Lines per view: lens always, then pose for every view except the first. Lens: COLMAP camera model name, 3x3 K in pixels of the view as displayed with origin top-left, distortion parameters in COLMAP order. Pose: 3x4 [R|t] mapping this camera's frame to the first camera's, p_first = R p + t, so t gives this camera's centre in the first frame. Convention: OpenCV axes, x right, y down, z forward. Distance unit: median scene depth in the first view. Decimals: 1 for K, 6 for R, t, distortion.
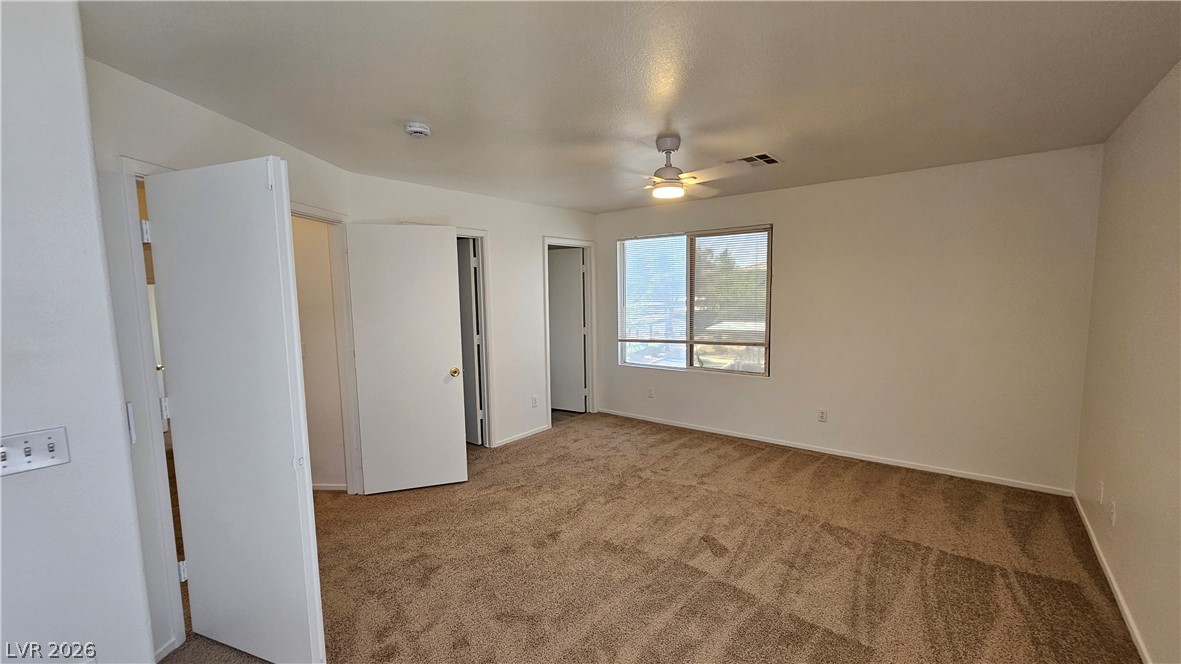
lens RADIAL K [[488.3, 0, 593.5], [0, 488.3, 335.7], [0, 0, 1]] dist [-0.003270, 0.000540]
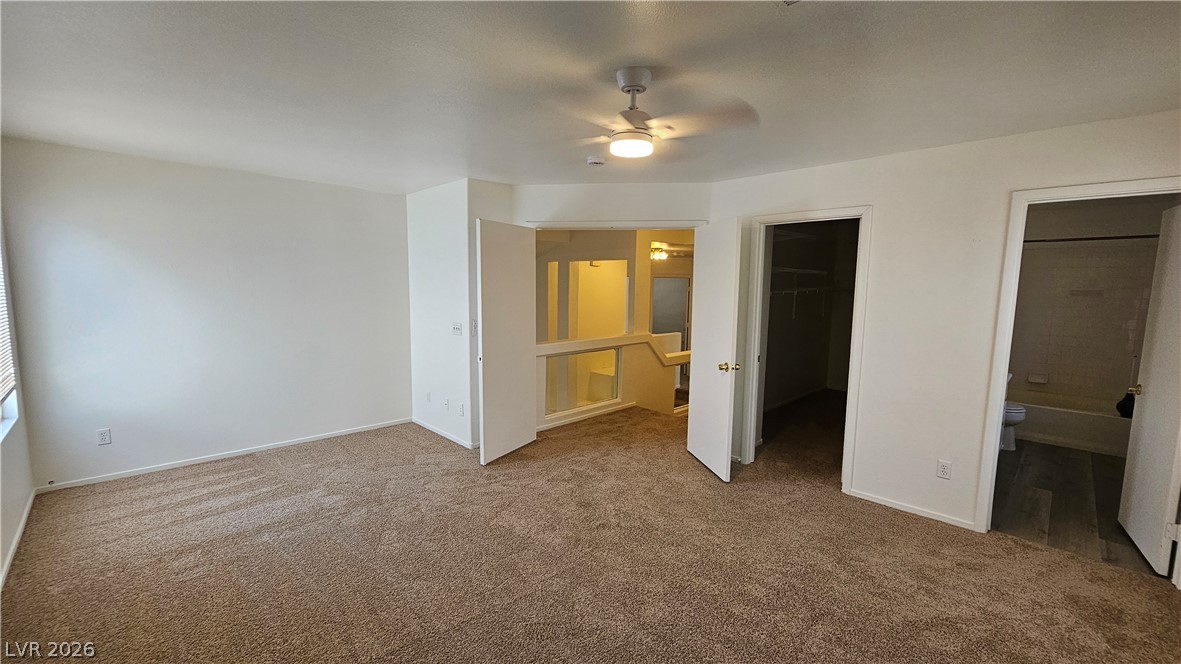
lens RADIAL K [[488.3, 0, 592.5], [0, 488.3, 334.4], [0, 0, 1]] dist [-0.003270, 0.000540]
pose [[-0.118962, 0.121827, -0.985396, 0.553875], [-0.104207, 0.985431, 0.134412, -0.073515], [0.987415, 0.118676, -0.104534, 0.652636]]
